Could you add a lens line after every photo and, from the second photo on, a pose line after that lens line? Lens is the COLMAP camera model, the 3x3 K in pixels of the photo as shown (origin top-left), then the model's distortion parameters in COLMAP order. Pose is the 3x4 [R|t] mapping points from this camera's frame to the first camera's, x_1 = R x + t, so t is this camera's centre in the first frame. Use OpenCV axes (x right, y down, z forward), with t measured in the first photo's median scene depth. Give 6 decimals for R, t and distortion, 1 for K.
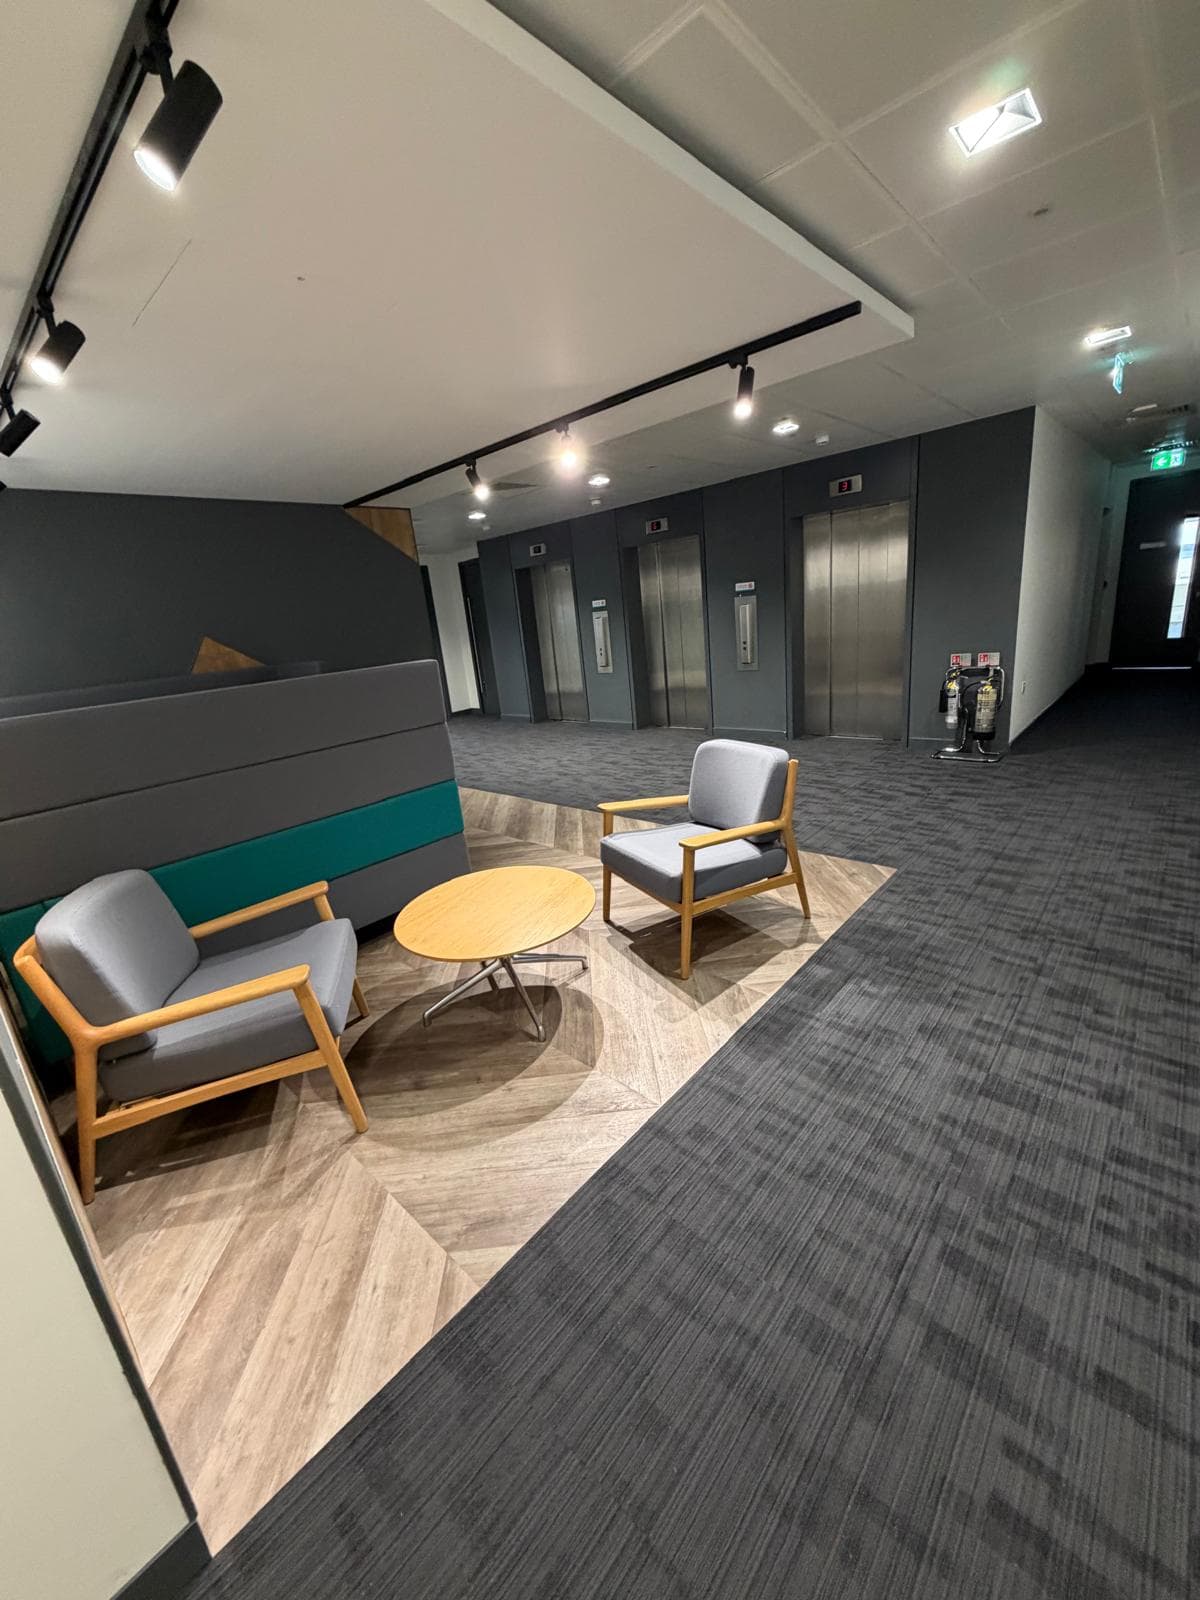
lens RADIAL K [[637.6, 0, 605.1], [0, 637.6, 797.4], [0, 0, 1]] dist [0.000887, 0.000538]
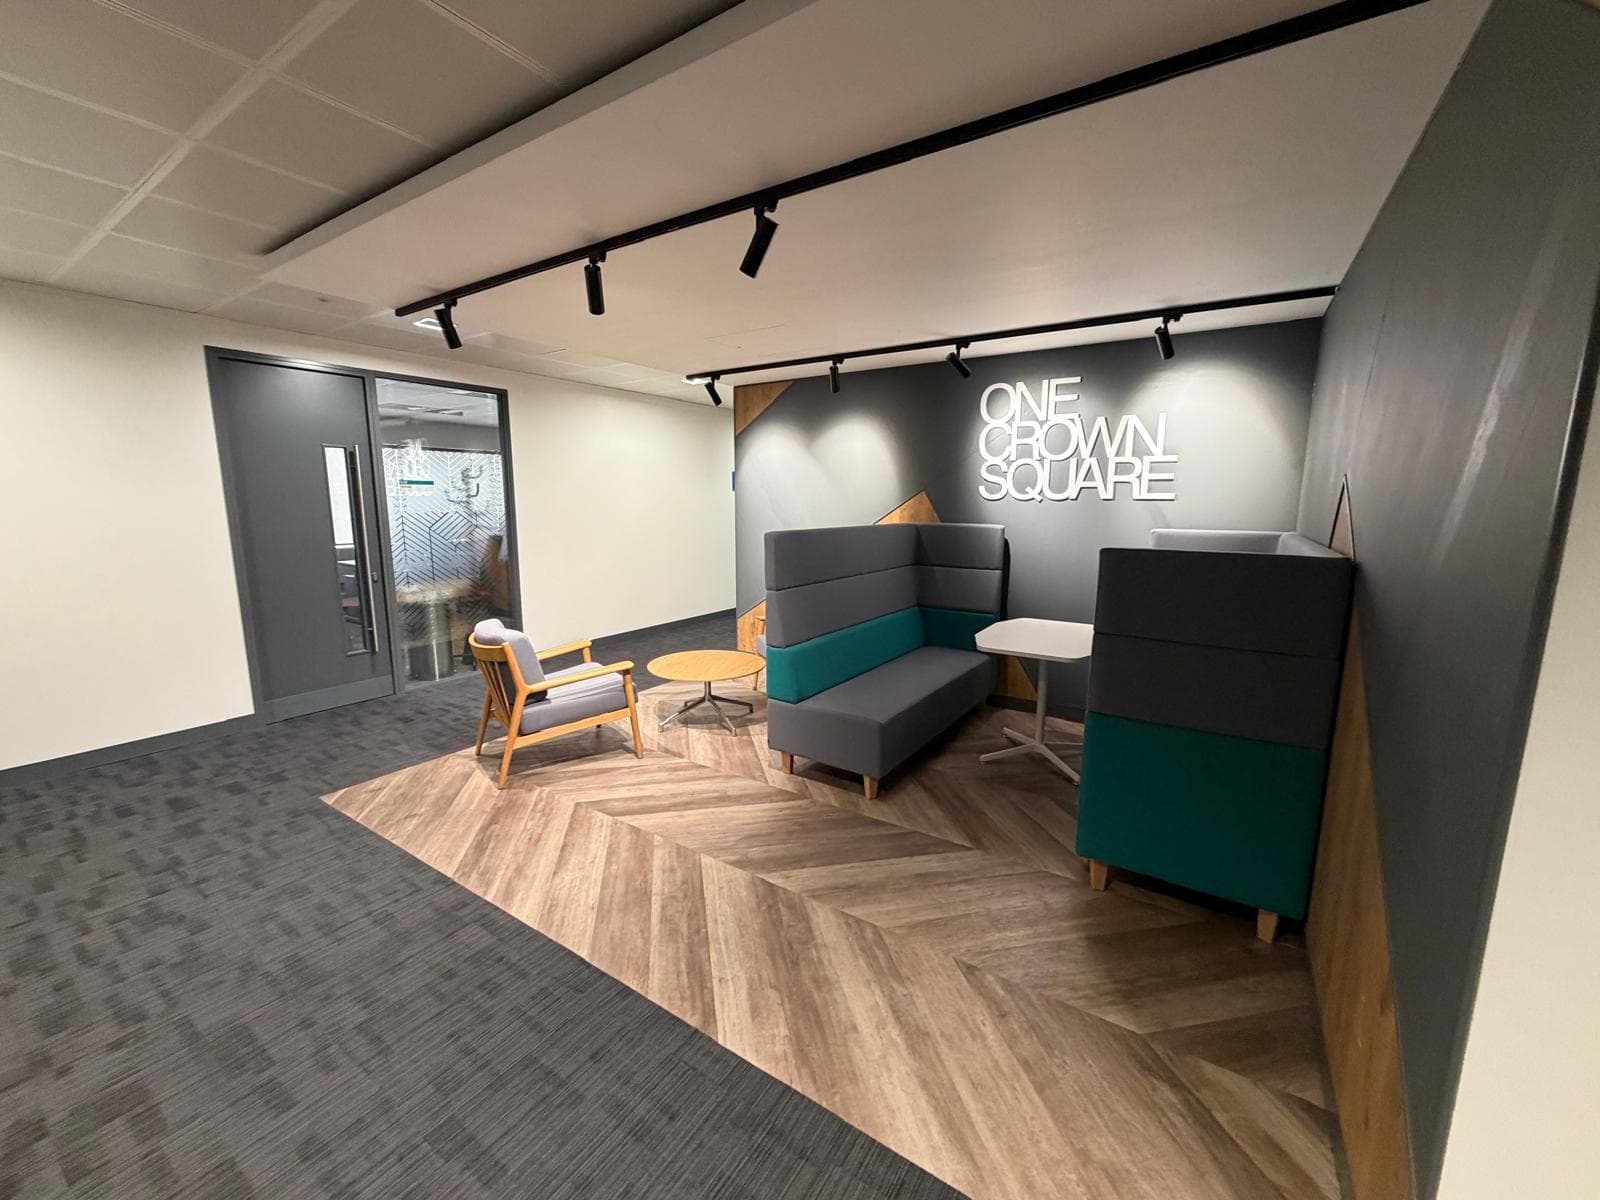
lens RADIAL K [[637.6, 0, 798.9], [0, 637.6, 598.9], [0, 0, 1]] dist [0.000887, 0.000538]
pose [[-0.984878, 0.114011, -0.130449, -0.120354], [0.044929, 0.895273, 0.443247, -0.423911], [0.167322, 0.430684, -0.886857, 1.442623]]
